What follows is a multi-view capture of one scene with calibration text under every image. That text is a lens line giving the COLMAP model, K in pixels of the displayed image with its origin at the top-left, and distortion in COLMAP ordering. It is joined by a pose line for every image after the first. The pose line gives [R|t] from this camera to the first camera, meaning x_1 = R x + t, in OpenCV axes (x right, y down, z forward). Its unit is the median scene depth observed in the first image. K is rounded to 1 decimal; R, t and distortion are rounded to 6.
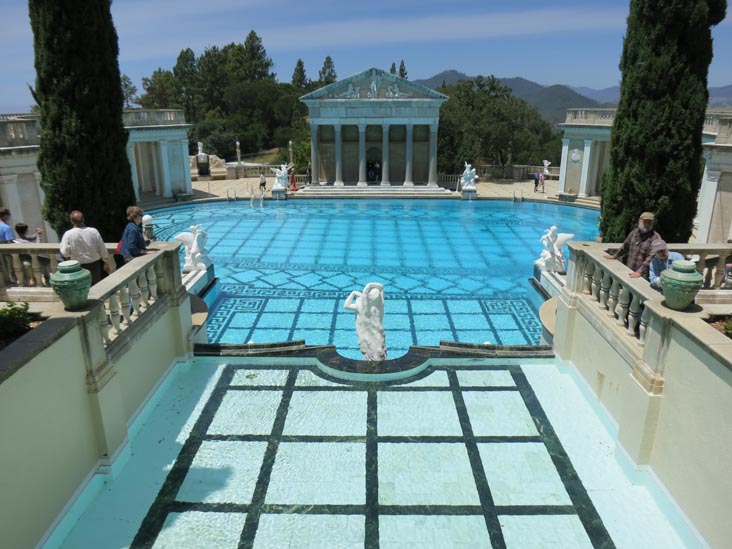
lens RADIAL K [[545.5, 0, 367.0], [0, 545.5, 270.5], [0, 0, 1]] dist [0.000191, -0.003138]
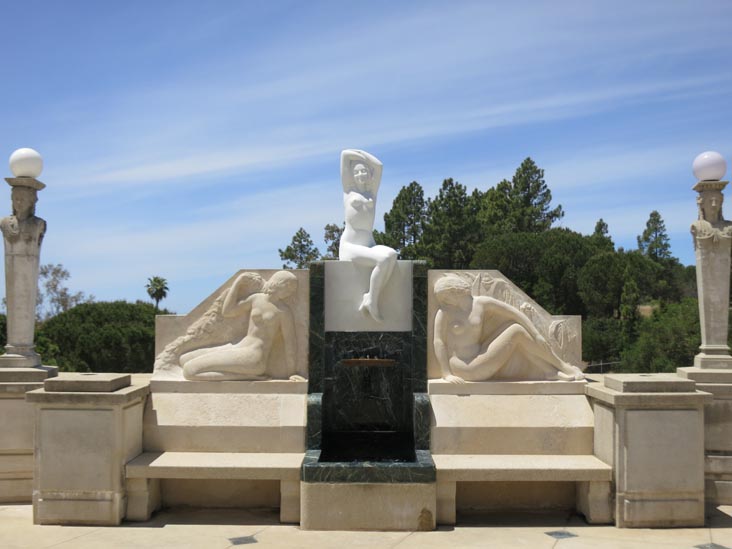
lens RADIAL K [[742.6, 0, 362.8], [0, 742.6, 272.5], [0, 0, 1]] dist [-0.121879, 0.000000]
pose [[0.931330, -0.006210, -0.364124, -0.306137], [-0.123700, 0.935013, -0.332340, -0.197477], [0.342524, 0.354560, 0.870037, 1.064957]]
